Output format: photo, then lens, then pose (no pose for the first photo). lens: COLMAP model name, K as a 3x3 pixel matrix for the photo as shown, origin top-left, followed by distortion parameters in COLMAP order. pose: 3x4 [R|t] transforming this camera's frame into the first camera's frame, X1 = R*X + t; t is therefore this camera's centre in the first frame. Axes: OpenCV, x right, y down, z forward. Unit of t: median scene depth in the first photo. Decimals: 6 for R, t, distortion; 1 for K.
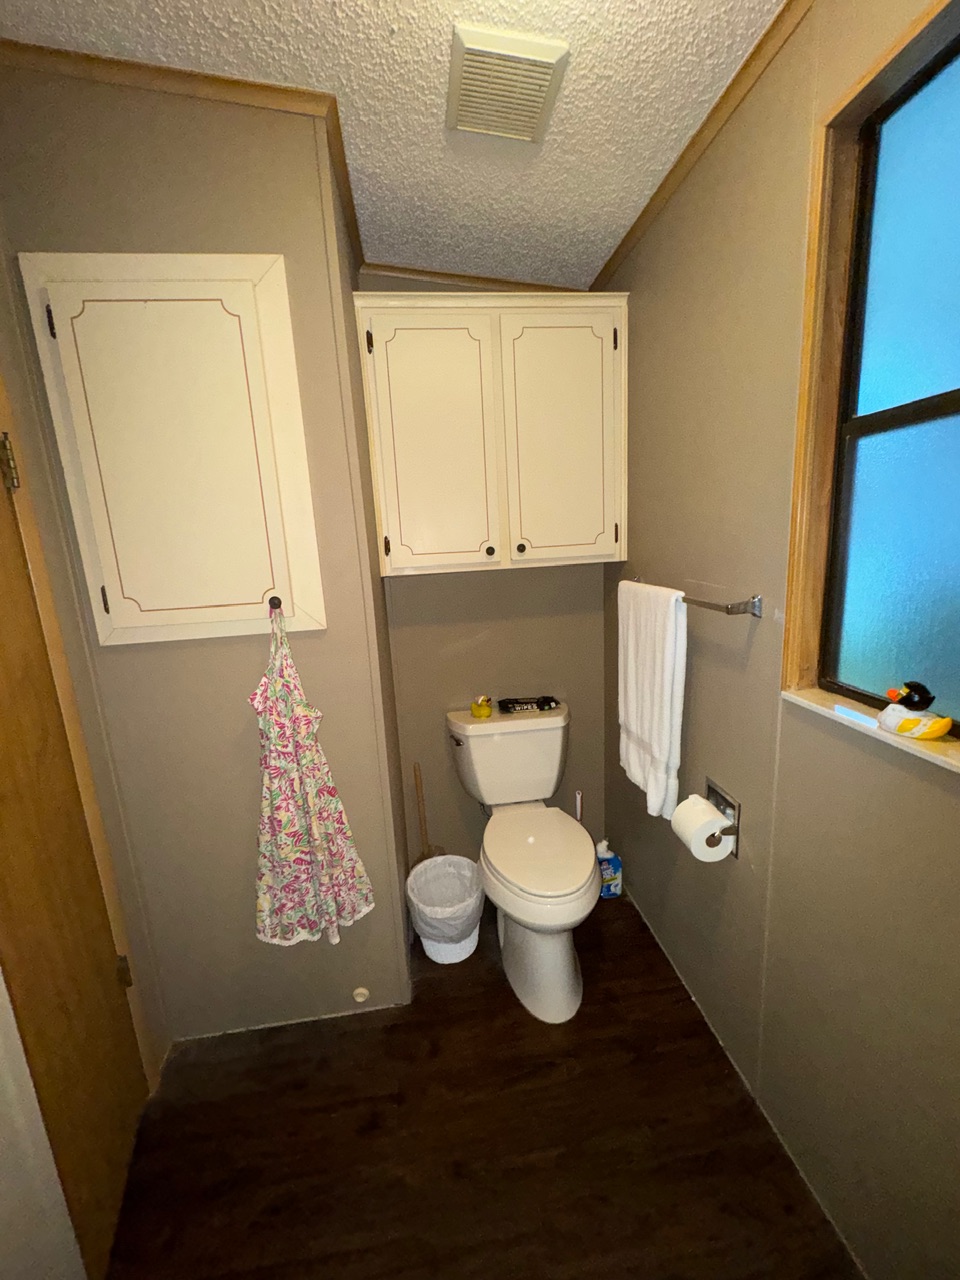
lens RADIAL K [[510.9, 0, 480.0], [0, 510.9, 640.0], [0, 0, 1]] dist [-0.002869, 0.000283]
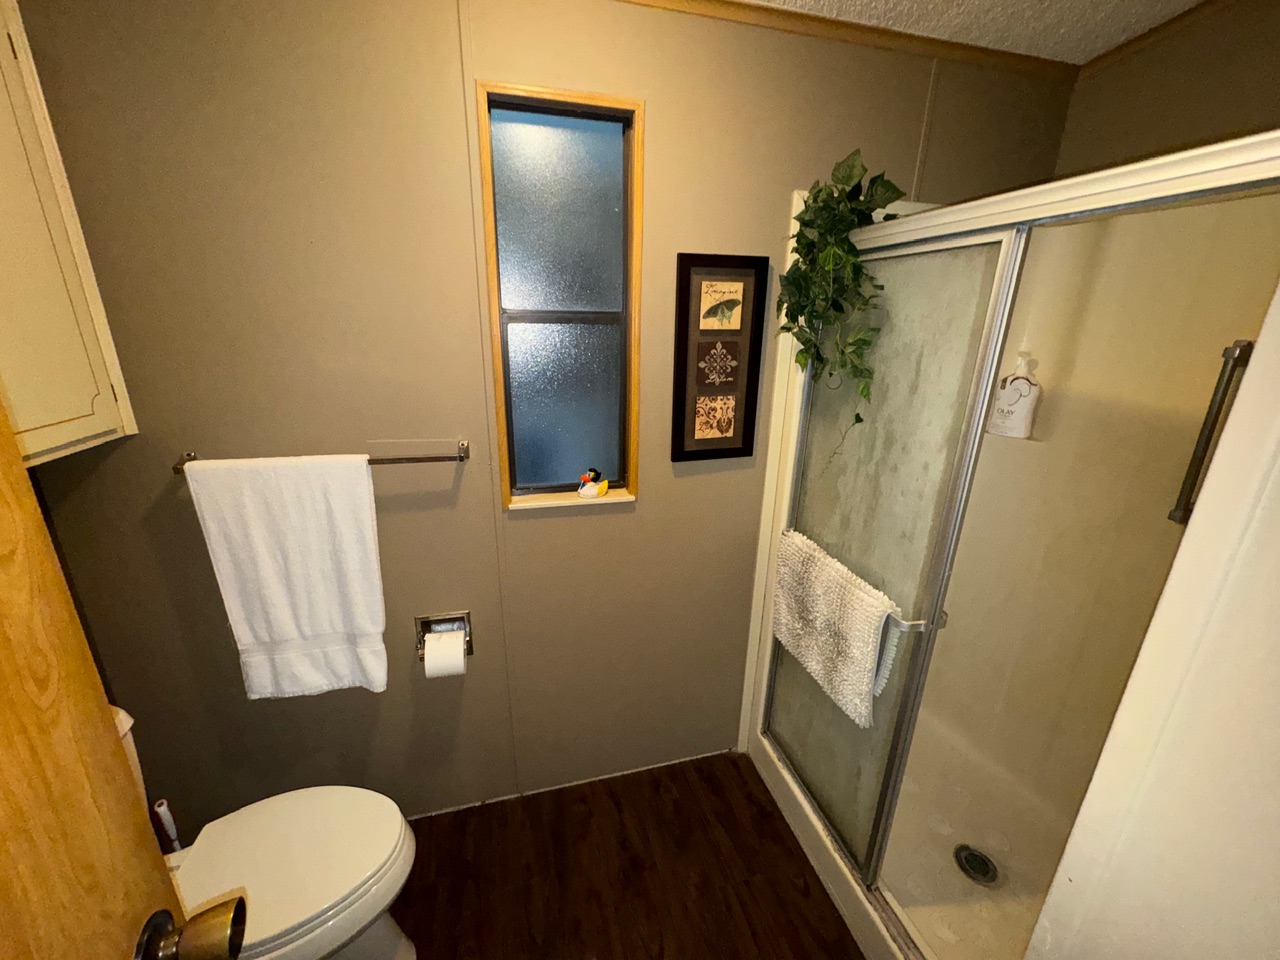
lens RADIAL K [[510.9, 0, 640.0], [0, 510.9, 480.0], [0, 0, 1]] dist [-0.002869, 0.000283]
pose [[-0.147636, -0.250361, 0.956830, -0.628250], [0.181552, 0.944132, 0.275051, -0.230848], [-0.972236, 0.214321, -0.093934, 0.646463]]
